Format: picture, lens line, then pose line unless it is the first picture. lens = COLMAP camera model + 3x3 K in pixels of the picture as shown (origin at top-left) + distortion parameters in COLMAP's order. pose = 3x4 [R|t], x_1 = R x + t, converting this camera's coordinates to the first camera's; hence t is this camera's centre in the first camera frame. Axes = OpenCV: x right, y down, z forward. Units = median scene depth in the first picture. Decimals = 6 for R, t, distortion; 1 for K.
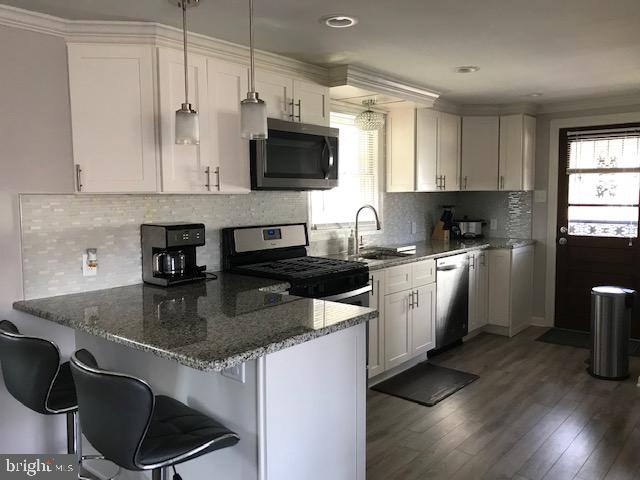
lens RADIAL K [[534.0, 0, 318.9], [0, 534.0, 239.2], [0, 0, 1]] dist [0.039478, -0.007912]
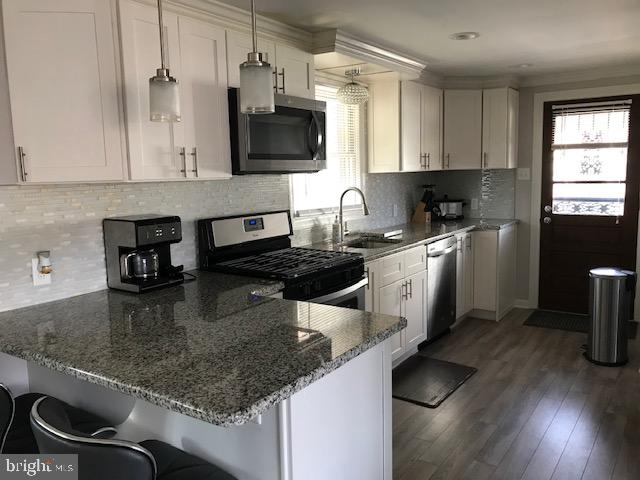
lens RADIAL K [[534.0, 0, 318.8], [0, 534.0, 239.0], [0, 0, 1]] dist [0.039478, -0.007912]
pose [[0.995264, -0.028781, 0.092853, -0.059259], [0.025014, 0.998826, 0.041487, -0.017581], [-0.093938, -0.038968, 0.994815, 0.107224]]
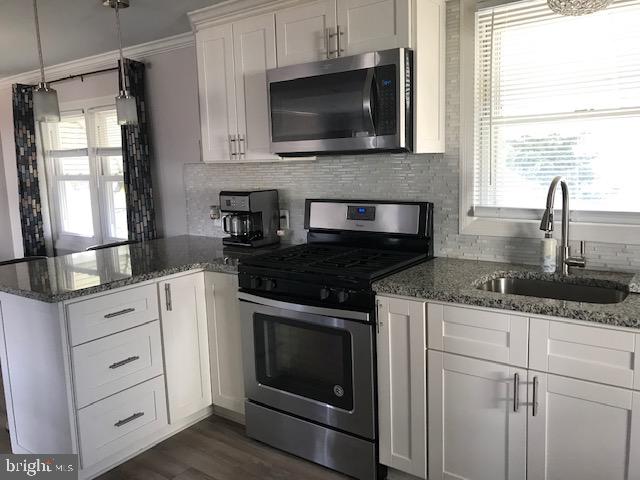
lens RADIAL K [[534.0, 0, 320.7], [0, 534.0, 238.8], [0, 0, 1]] dist [0.039478, -0.007912]
pose [[0.046199, 0.141136, -0.988912, 0.622766], [-0.060577, 0.988543, 0.138253, -0.069205], [0.997094, 0.053518, 0.054219, 0.842224]]
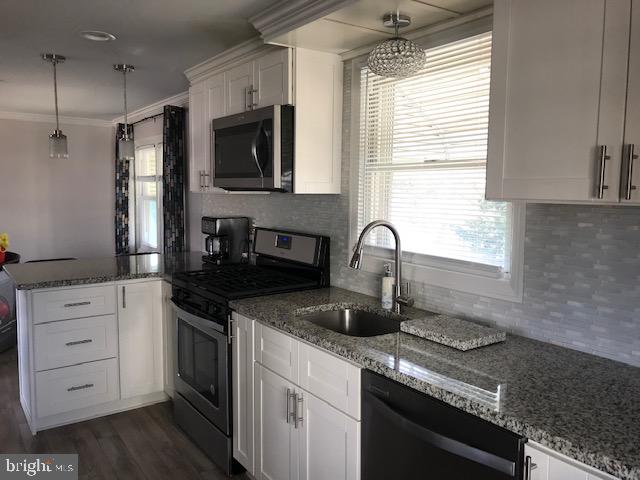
lens RADIAL K [[534.0, 0, 317.6], [0, 534.0, 238.1], [0, 0, 1]] dist [0.039478, -0.007912]
pose [[-0.285354, 0.088374, -0.954339, 0.676836], [-0.094980, 0.988231, 0.119913, -0.116072], [0.953704, 0.124861, -0.273602, 1.200582]]
